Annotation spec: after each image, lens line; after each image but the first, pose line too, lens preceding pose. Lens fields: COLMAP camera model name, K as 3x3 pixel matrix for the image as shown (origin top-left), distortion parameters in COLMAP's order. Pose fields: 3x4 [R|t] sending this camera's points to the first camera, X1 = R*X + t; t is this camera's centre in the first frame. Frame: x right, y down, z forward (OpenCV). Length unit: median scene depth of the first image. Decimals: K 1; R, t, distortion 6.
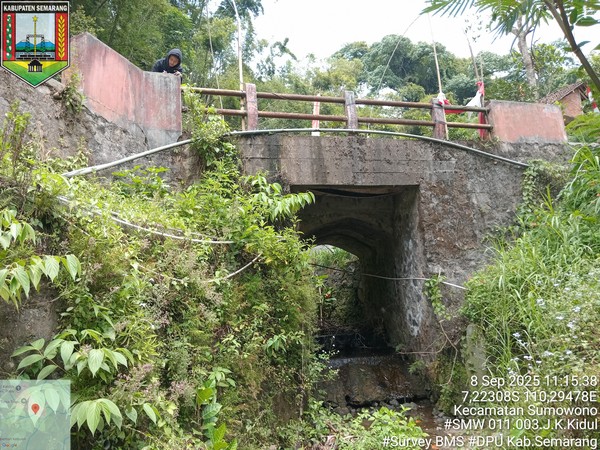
lens RADIAL K [[463.9, 0, 288.8], [0, 463.9, 222.7], [0, 0, 1]] dist [0.065495, -0.137404]
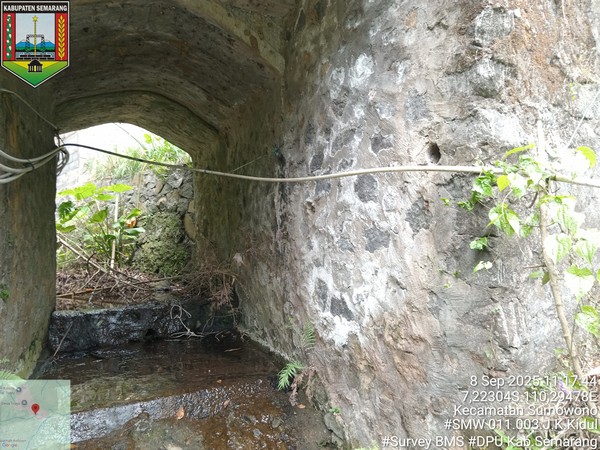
lens RADIAL K [[461.7, 0, 307.5], [0, 461.7, 227.1], [0, 0, 1]] dist [0.056853, -0.133392]
pose [[0.920481, 0.051954, 0.387318, 0.111172], [-0.109885, 0.985544, 0.128948, 0.113987], [-0.375020, -0.161255, 0.912884, 0.705829]]
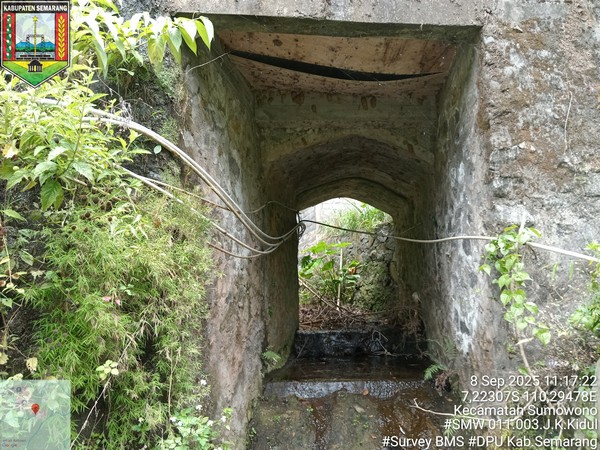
lens RADIAL K [[463.9, 0, 288.8], [0, 463.9, 222.7], [0, 0, 1]] dist [0.065495, -0.137404]
pose [[0.990305, 0.021882, -0.137176, 0.148187], [-0.014294, 0.998325, 0.056055, 0.075070], [0.138173, -0.053550, 0.988959, 0.477343]]
